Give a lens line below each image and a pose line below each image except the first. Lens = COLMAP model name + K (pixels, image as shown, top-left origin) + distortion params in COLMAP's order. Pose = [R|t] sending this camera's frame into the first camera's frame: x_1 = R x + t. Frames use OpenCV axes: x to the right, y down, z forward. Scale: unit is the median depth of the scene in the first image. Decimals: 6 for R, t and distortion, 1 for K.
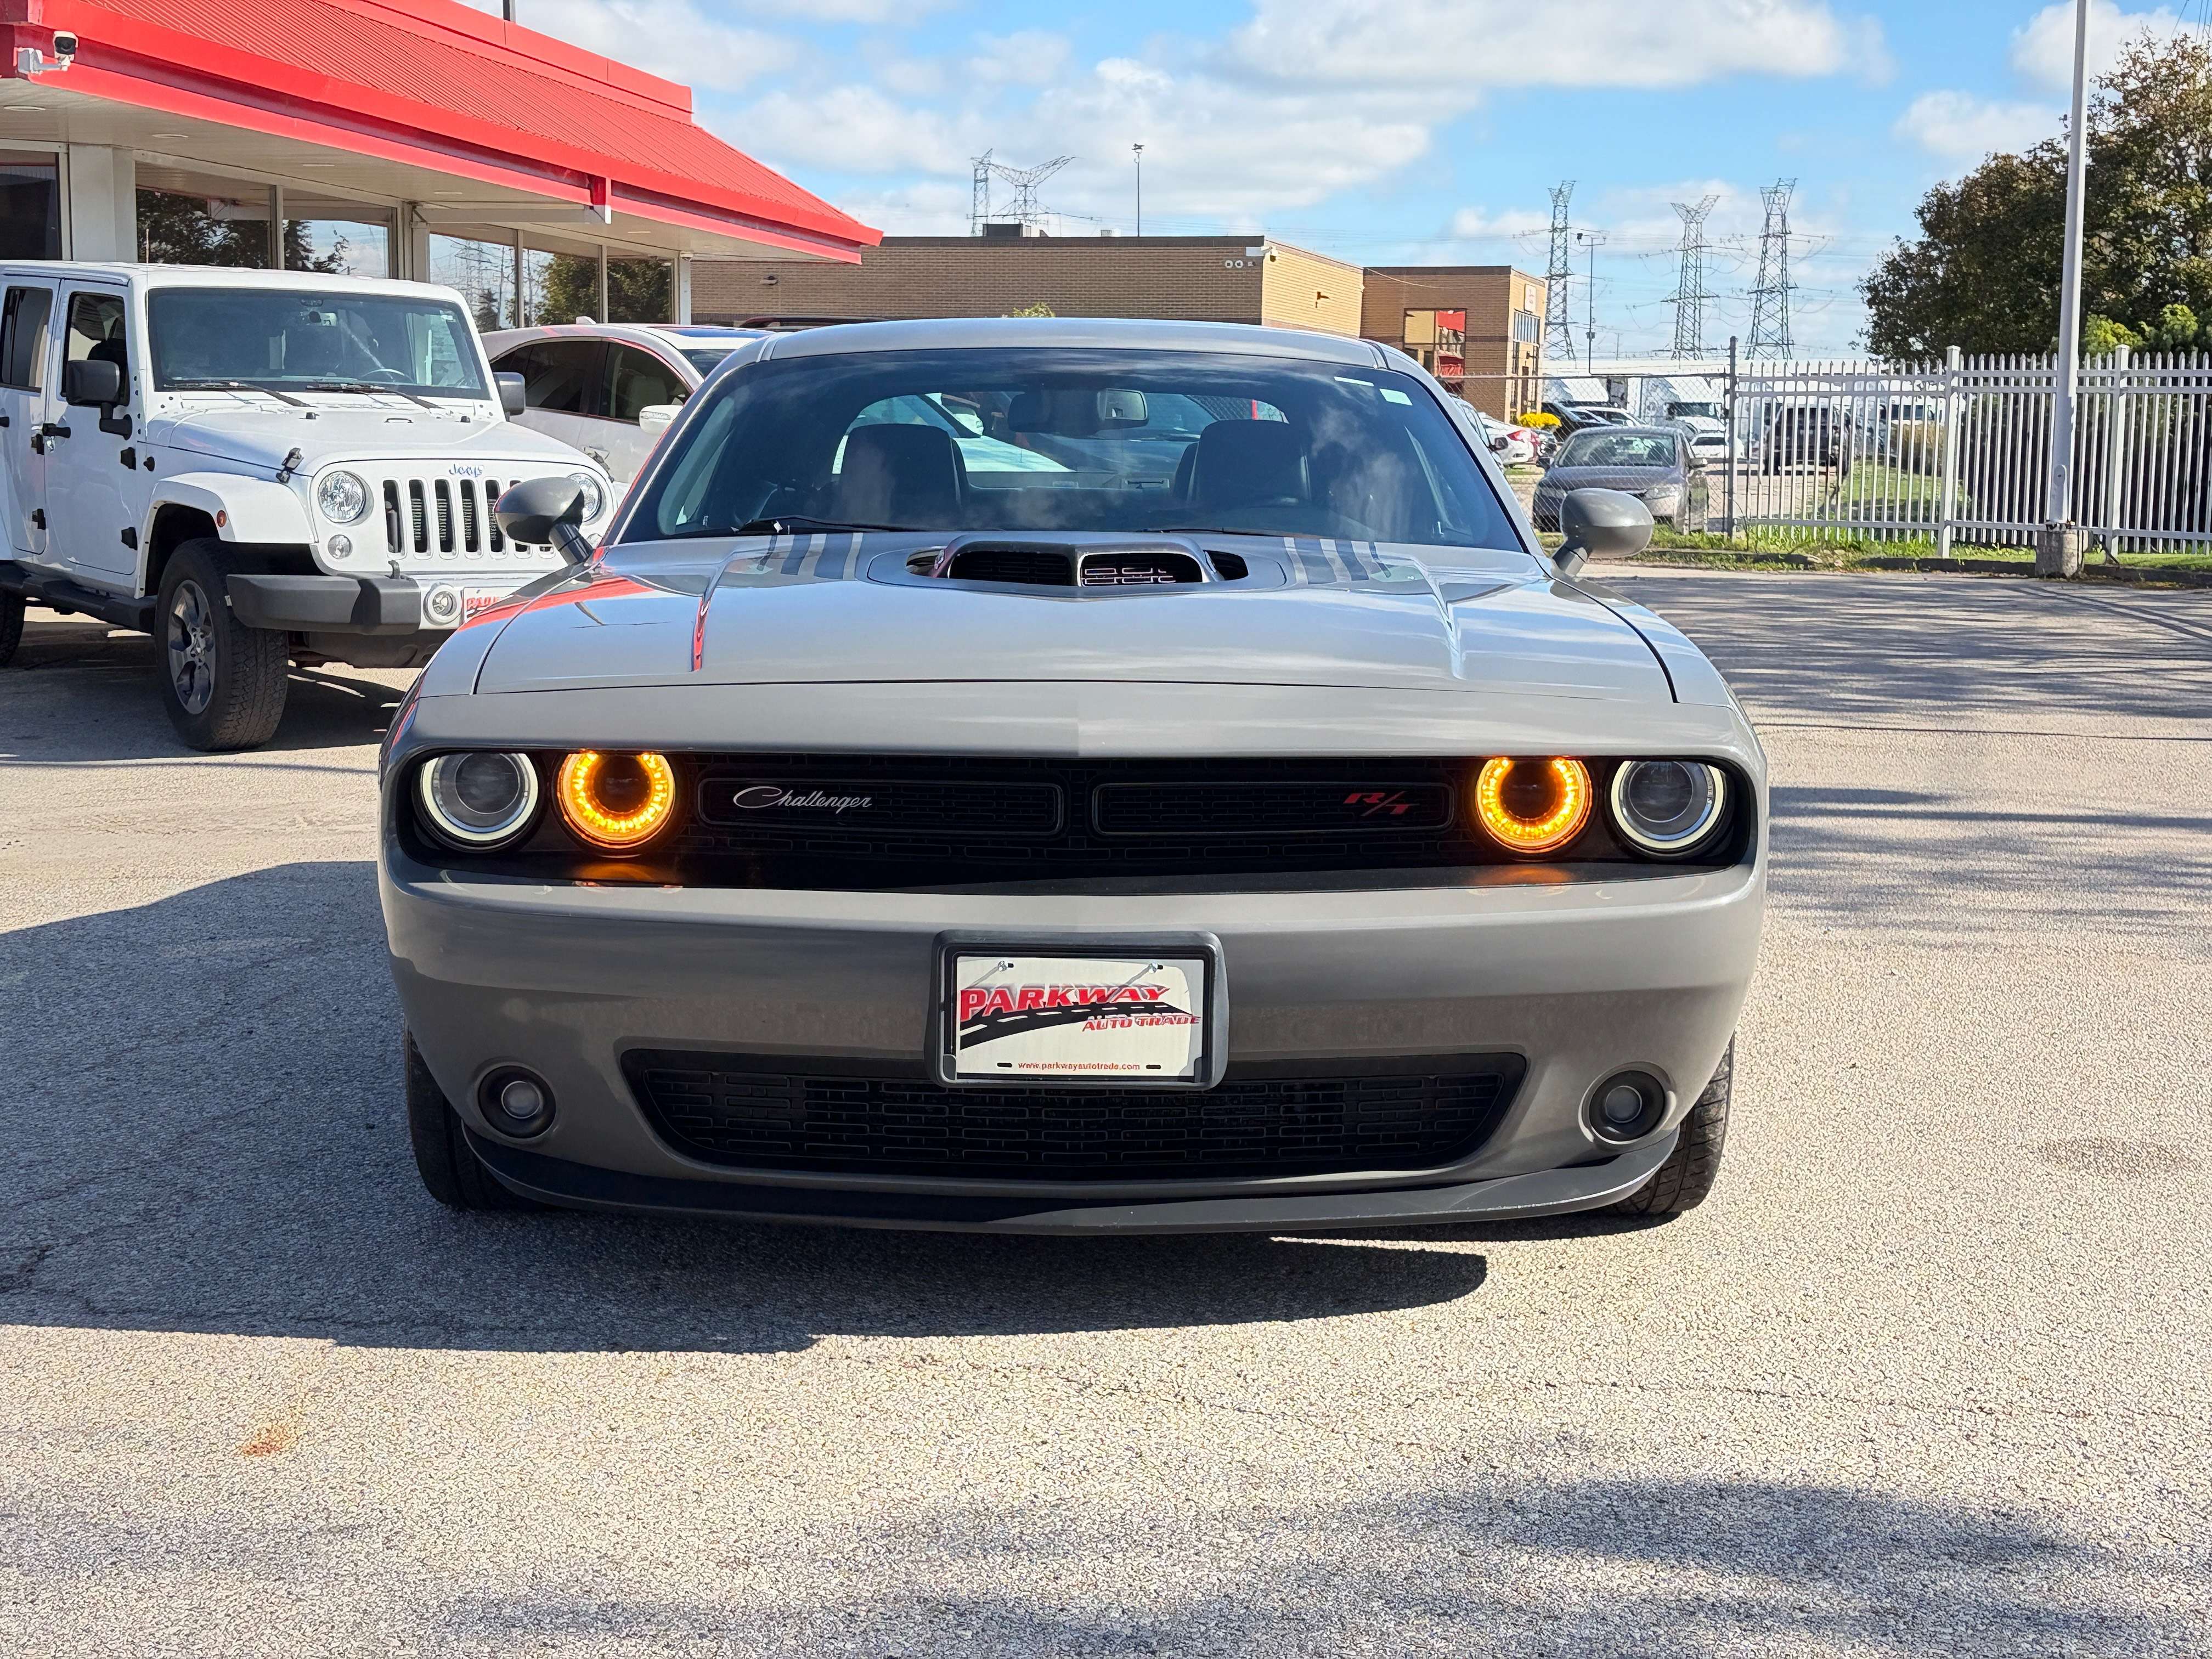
lens RADIAL K [[2737.1, 0, 1112.7], [0, 2737.1, 817.8], [0, 0, 1]] dist [0.064820, -0.053097]
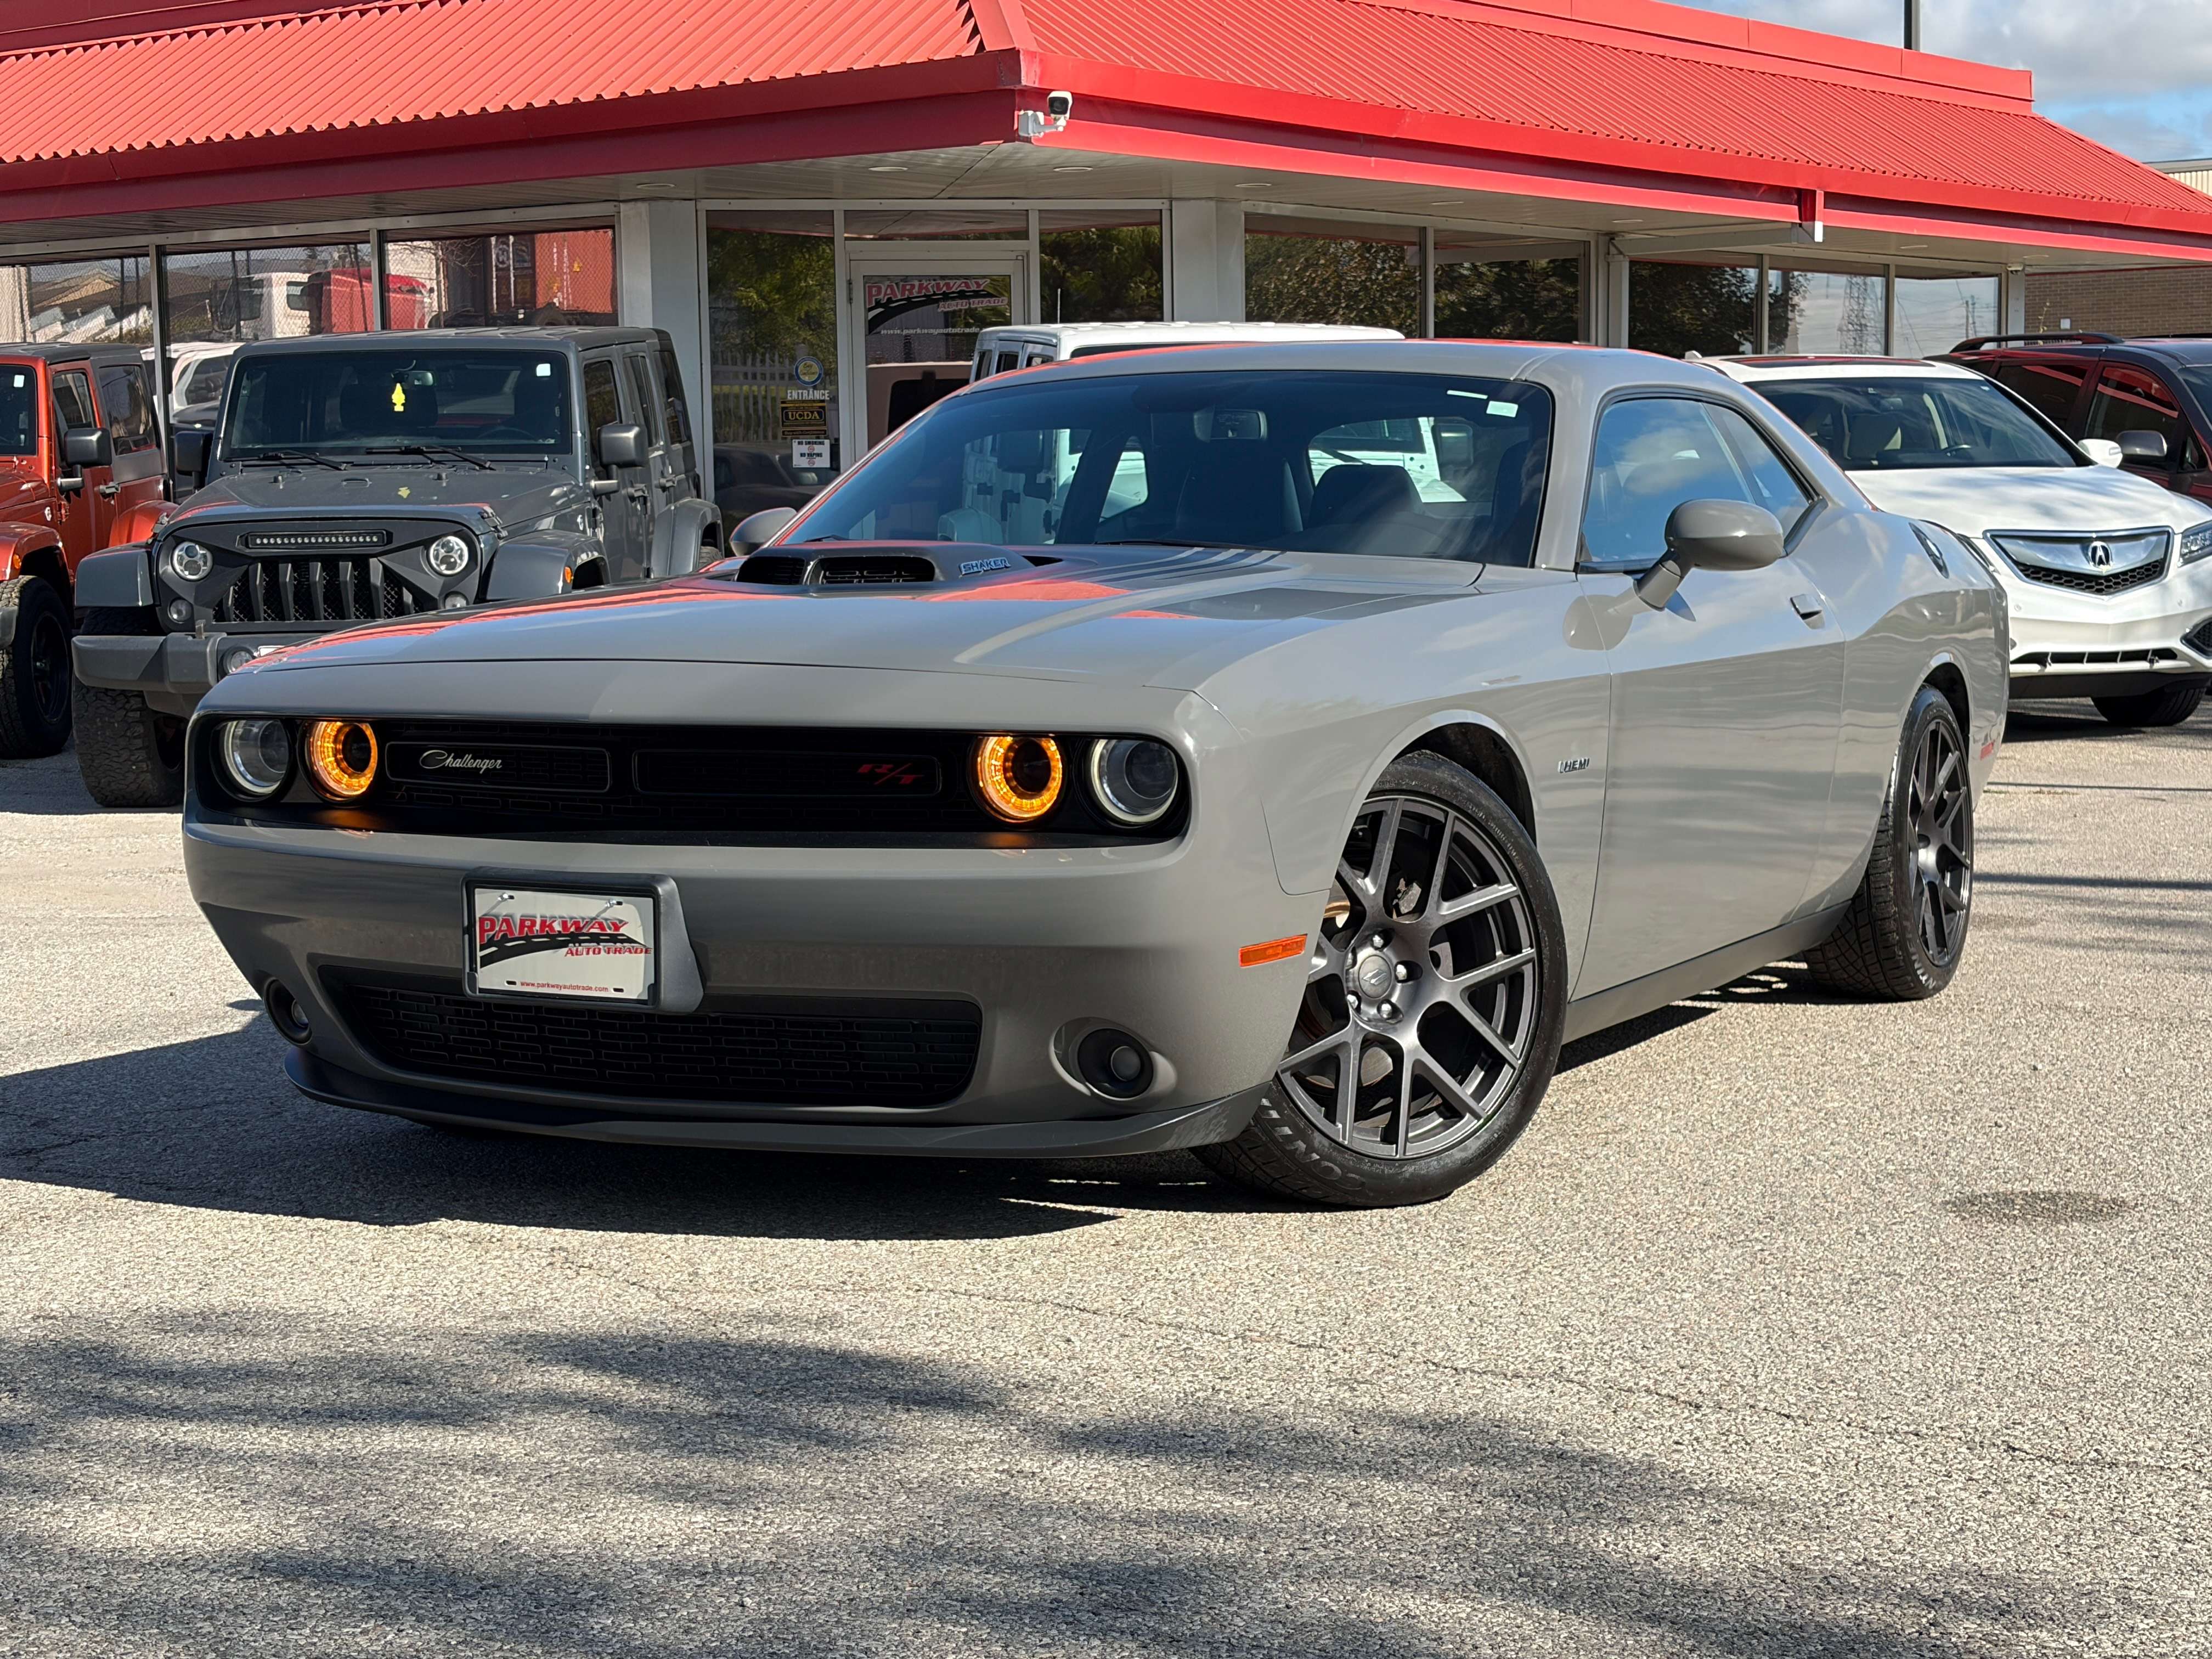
lens RADIAL K [[3123.3, 0, 1104.6], [0, 3123.3, 916.8], [0, 0, 1]] dist [0.105915, -0.064915]
pose [[0.904883, 0.036232, -0.424116, 0.715966], [-0.037648, 0.999278, 0.005043, 0.043005], [0.423993, 0.011404, 0.905594, -0.103937]]
